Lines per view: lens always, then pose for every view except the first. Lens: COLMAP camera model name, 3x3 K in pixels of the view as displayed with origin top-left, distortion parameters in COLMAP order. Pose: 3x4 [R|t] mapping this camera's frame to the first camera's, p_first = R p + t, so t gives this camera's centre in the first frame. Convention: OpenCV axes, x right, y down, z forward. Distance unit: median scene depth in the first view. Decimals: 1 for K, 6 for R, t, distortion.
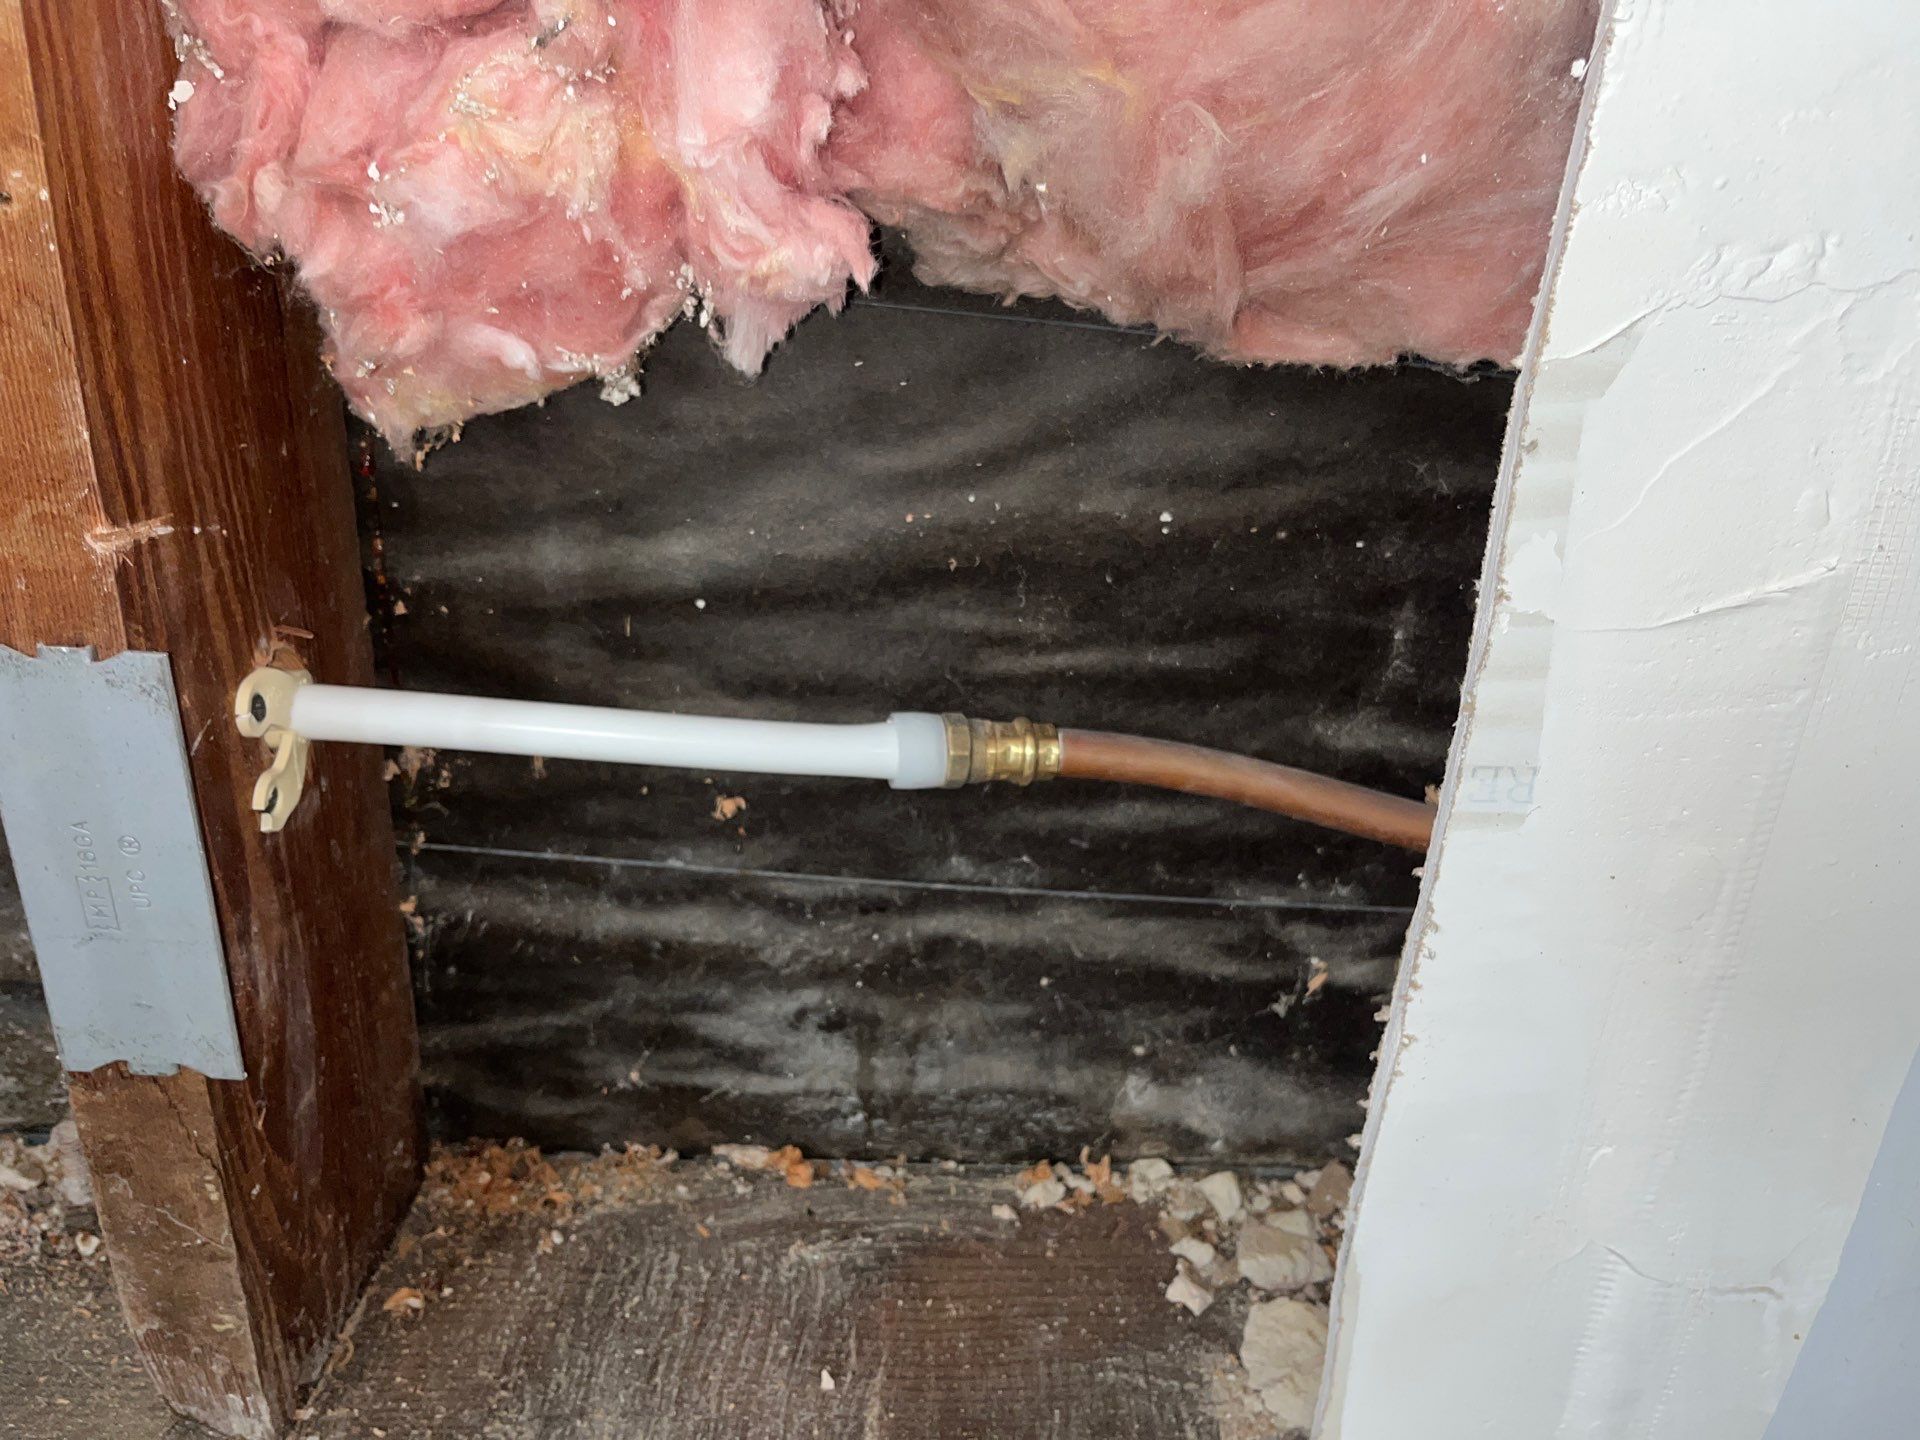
lens RADIAL K [[1455.2, 0, 950.8], [0, 1455.2, 721.7], [0, 0, 1]] dist [0.067632, -0.109297]
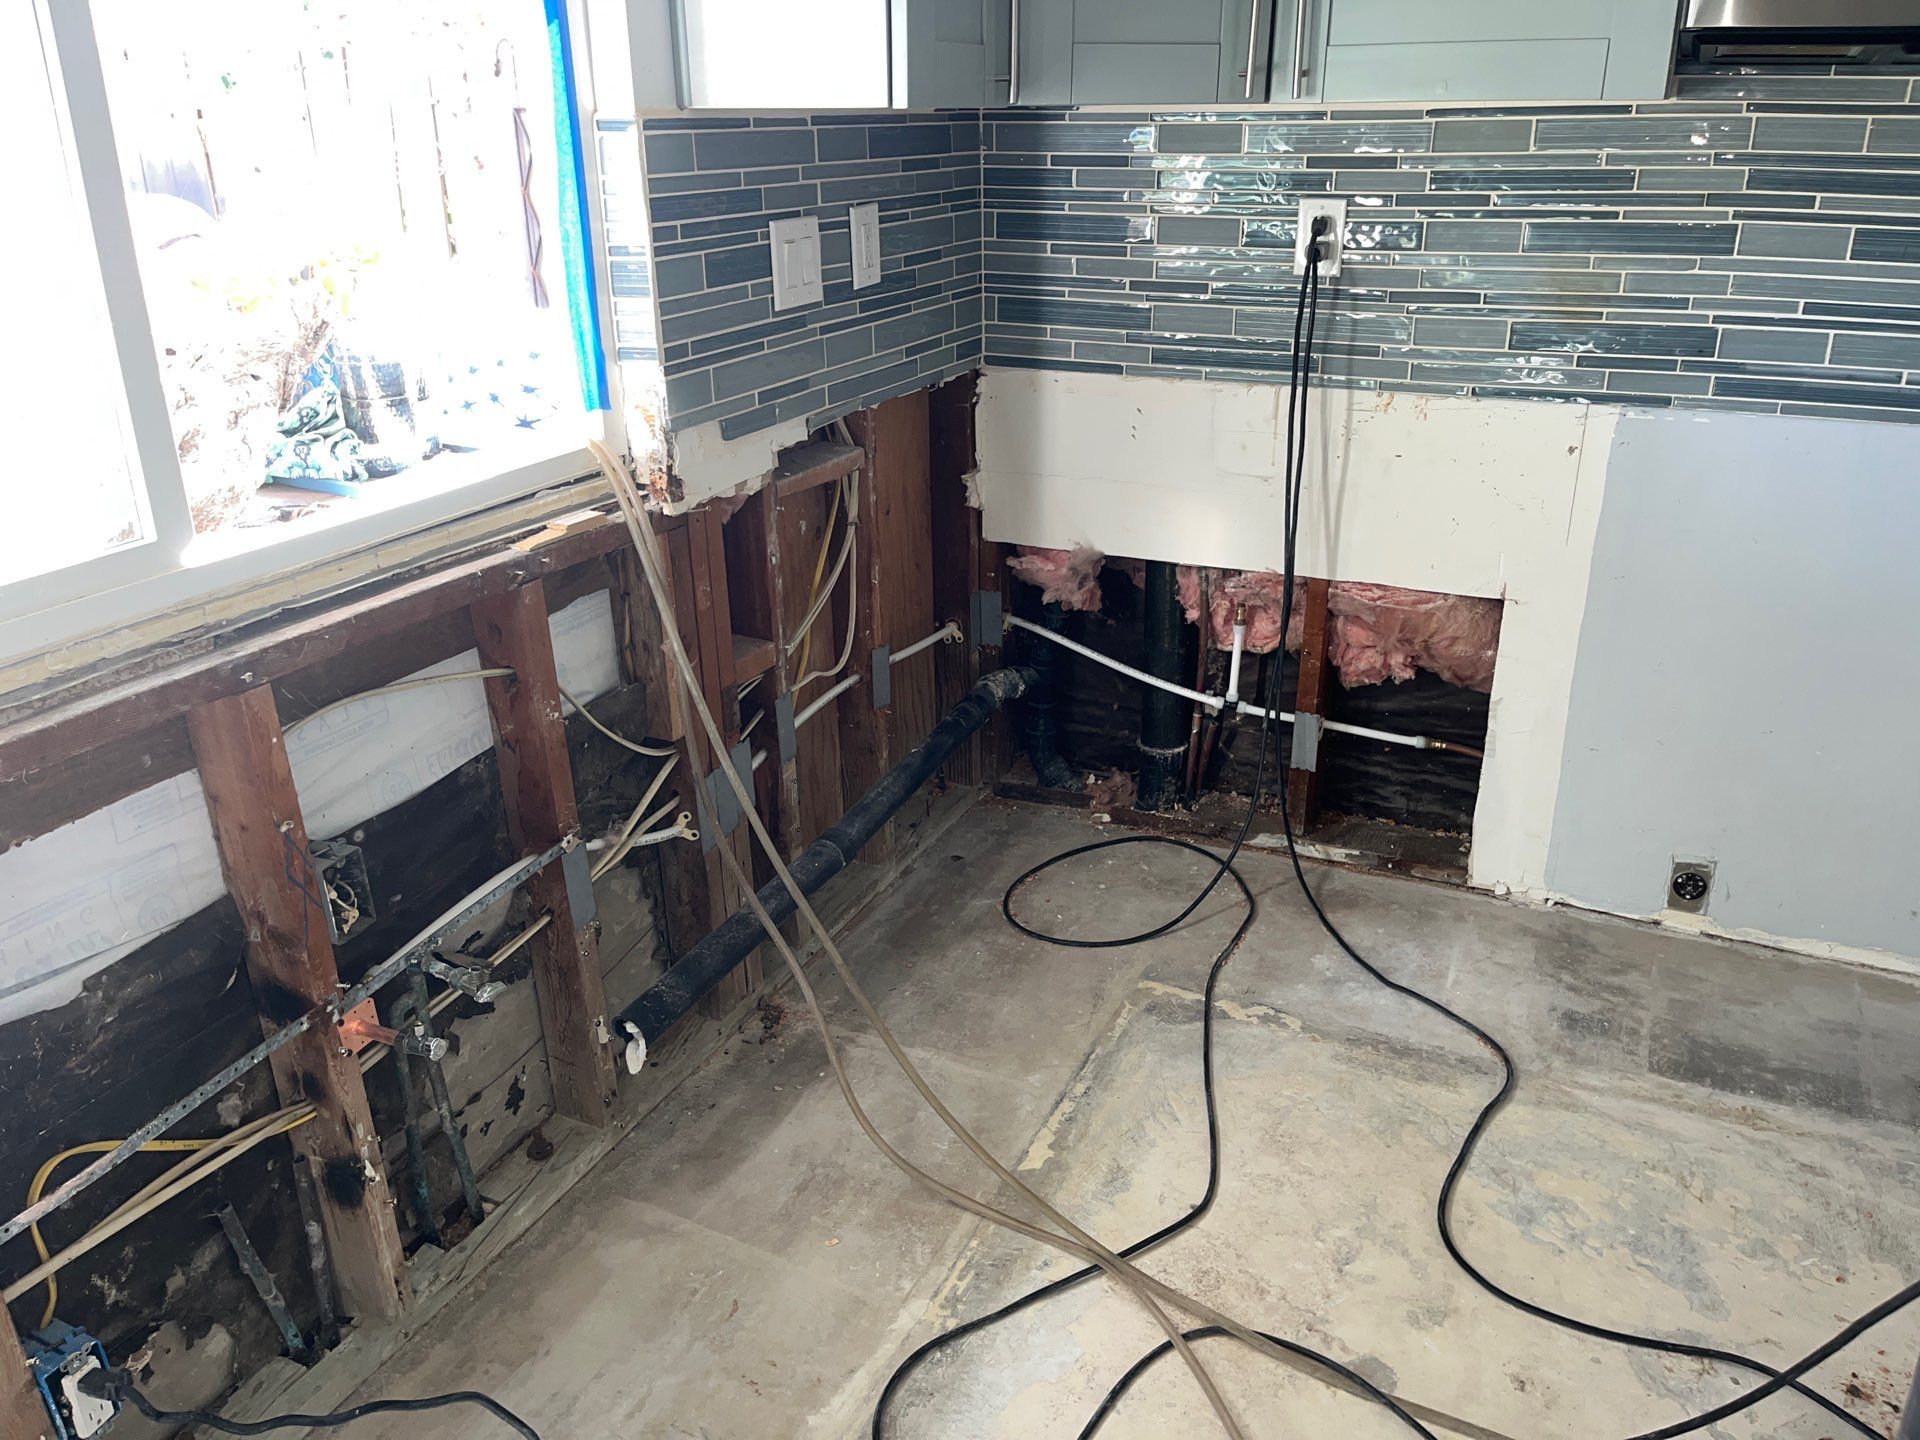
lens RADIAL K [[1455.2, 0, 949.7], [0, 1455.2, 705.4], [0, 0, 1]] dist [0.067632, -0.109297]
pose [[0.896792, 0.111340, -0.428215, 0.695818], [-0.130161, 0.991382, -0.014822, 0.183568], [0.422874, 0.069029, 0.903555, -4.588370]]
